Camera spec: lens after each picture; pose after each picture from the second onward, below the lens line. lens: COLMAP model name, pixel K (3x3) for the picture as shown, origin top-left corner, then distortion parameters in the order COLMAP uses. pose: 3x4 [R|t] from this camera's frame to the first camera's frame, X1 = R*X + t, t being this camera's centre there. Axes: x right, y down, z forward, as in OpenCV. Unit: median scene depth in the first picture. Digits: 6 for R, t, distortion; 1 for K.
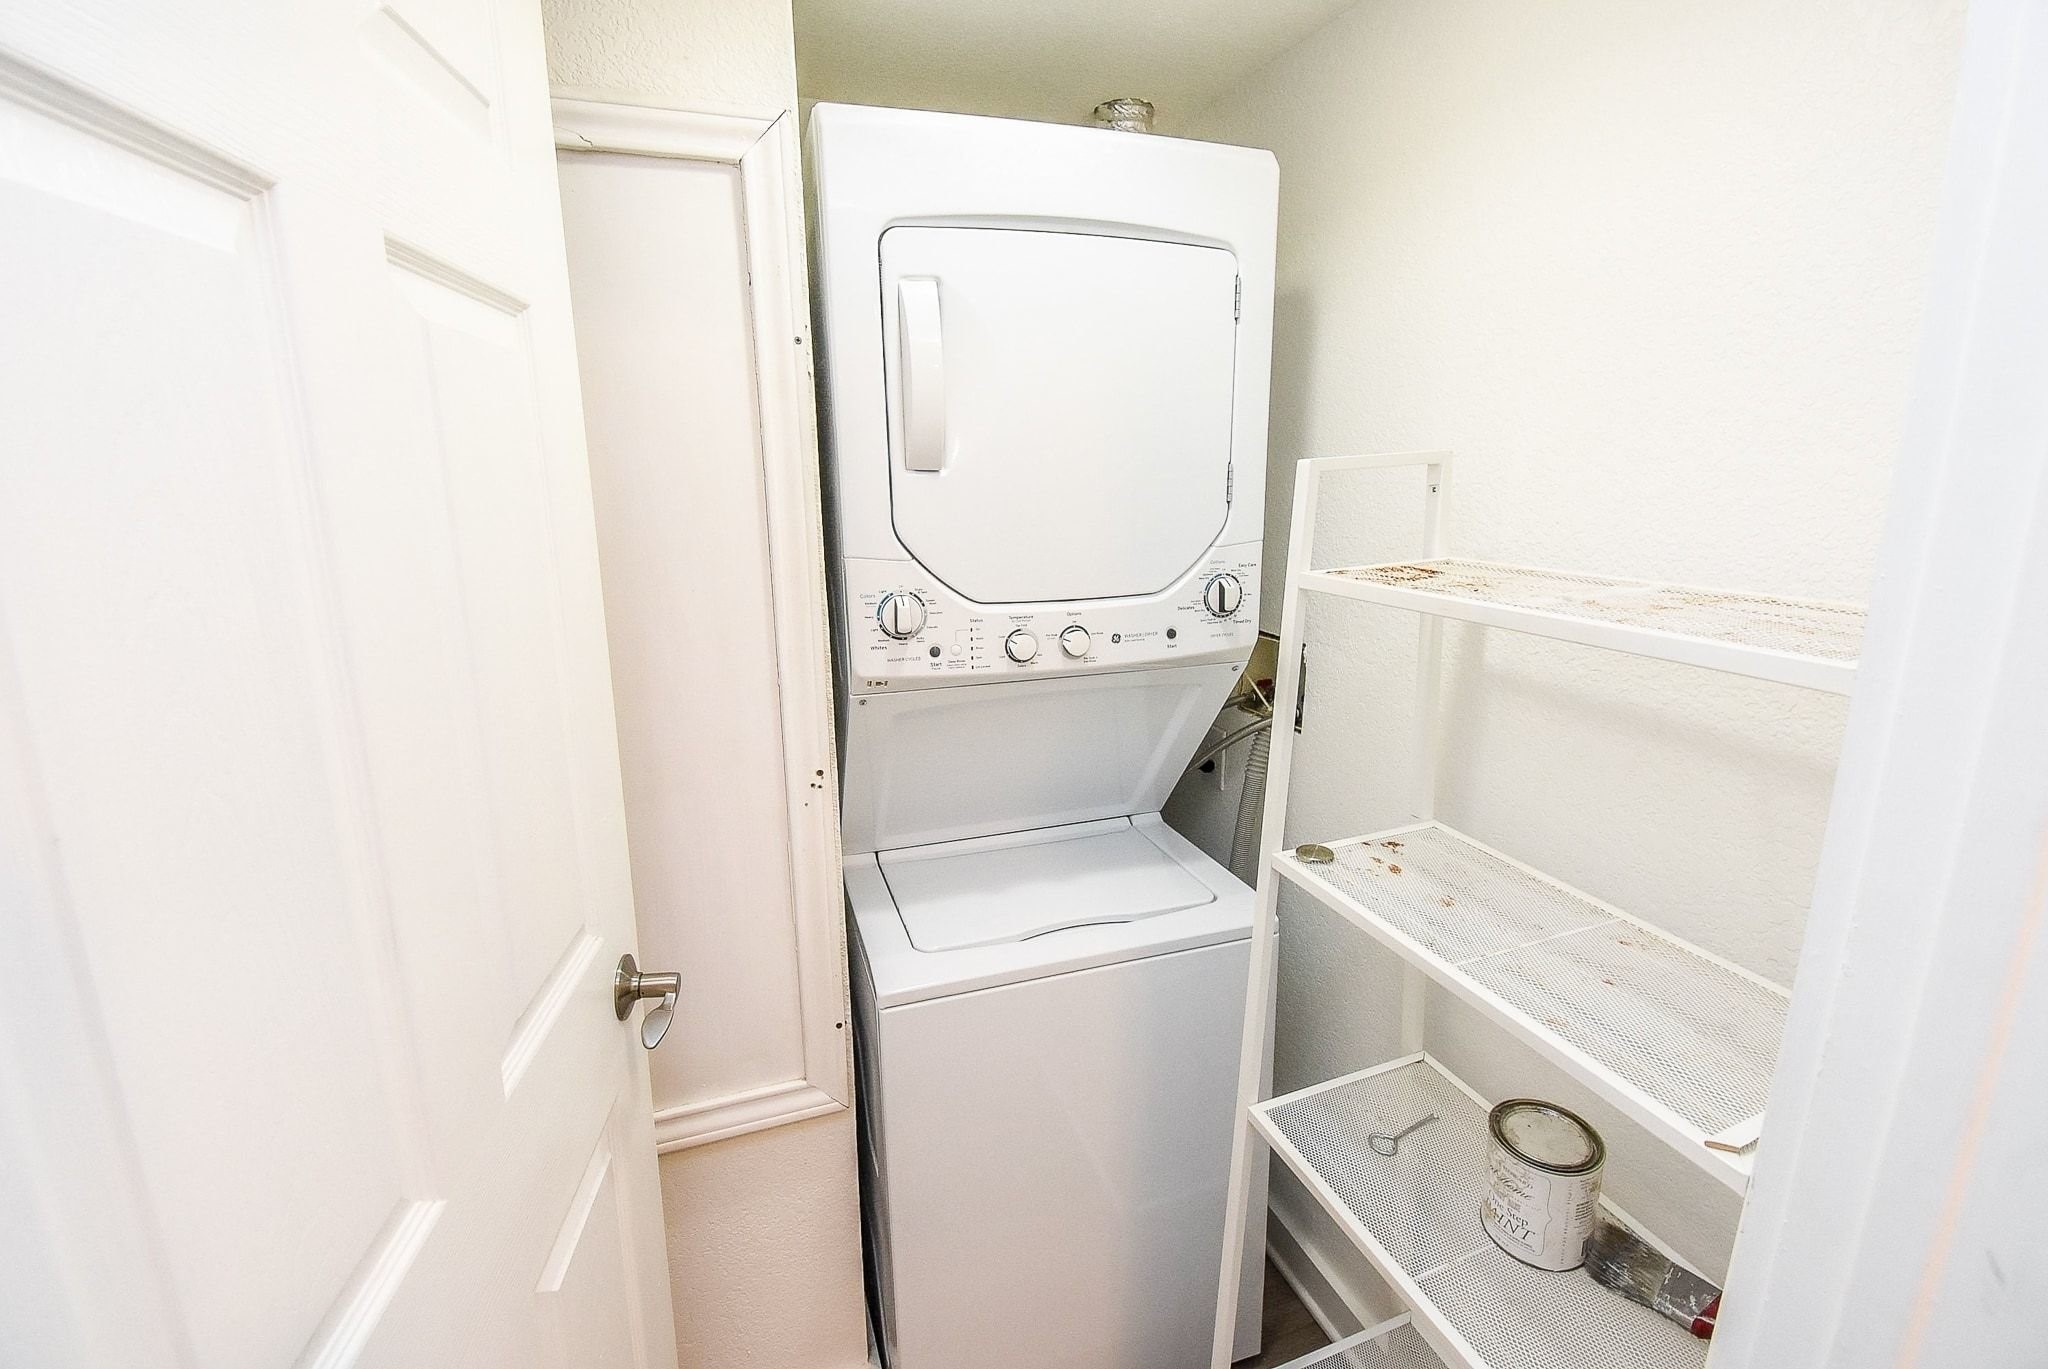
lens RADIAL K [[937.1, 0, 1024.6], [0, 937.1, 683.3], [0, 0, 1]] dist [0.001001, -0.008687]
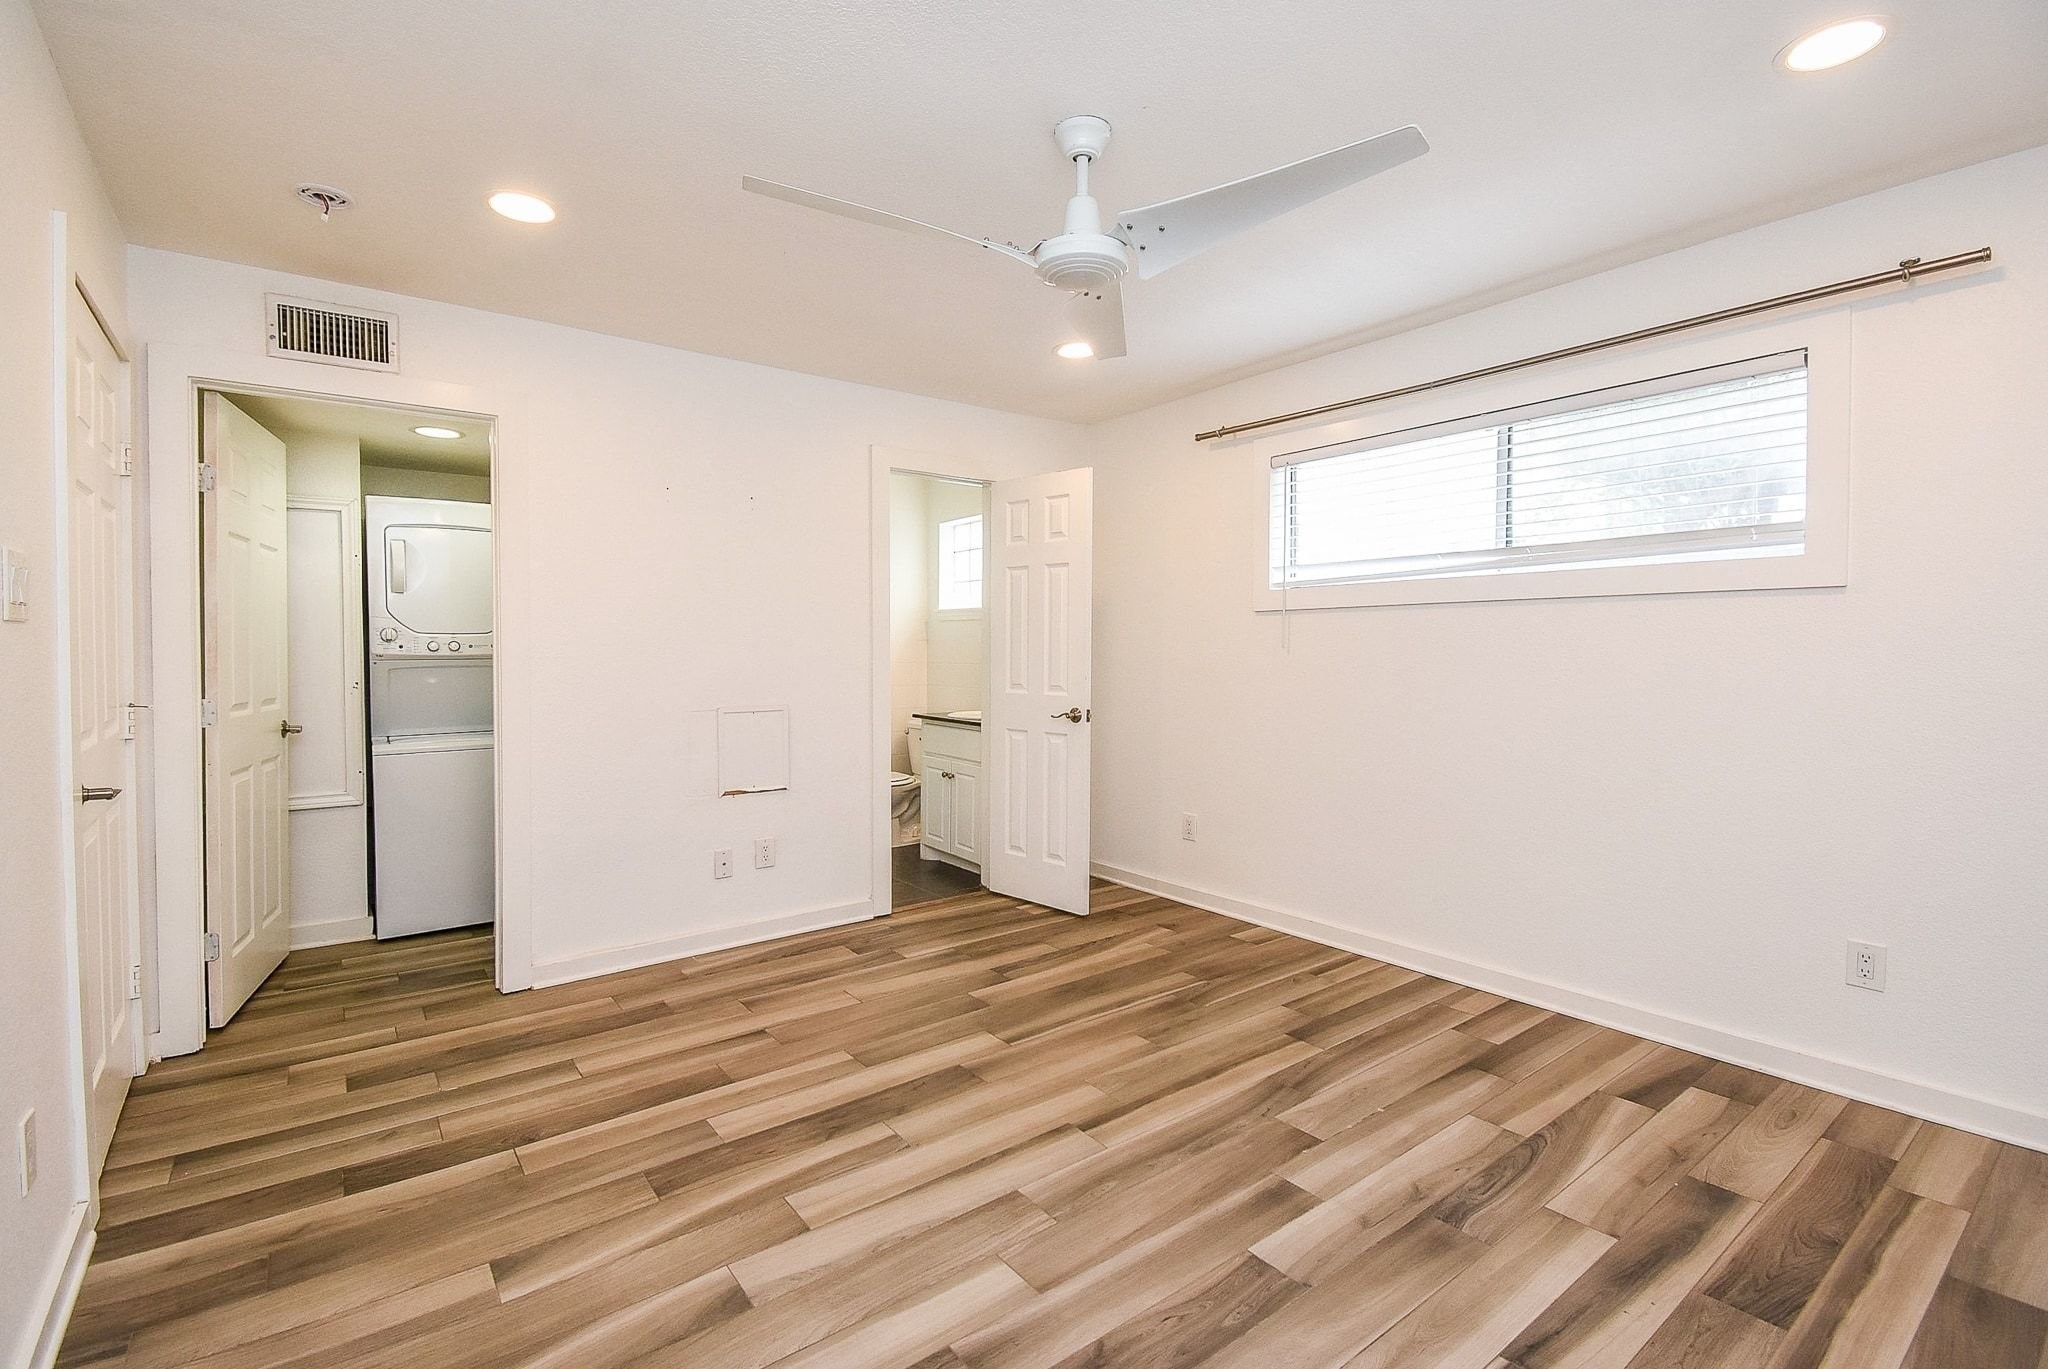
lens RADIAL K [[949.5, 0, 1041.4], [0, 949.5, 671.6], [0, 0, 1]] dist [0.002266, -0.005991]
pose [[0.956000, -0.002006, 0.293361, 1.092545], [0.064837, 0.976693, -0.204613, 0.894286], [-0.286113, 0.214631, 0.933848, -2.781828]]
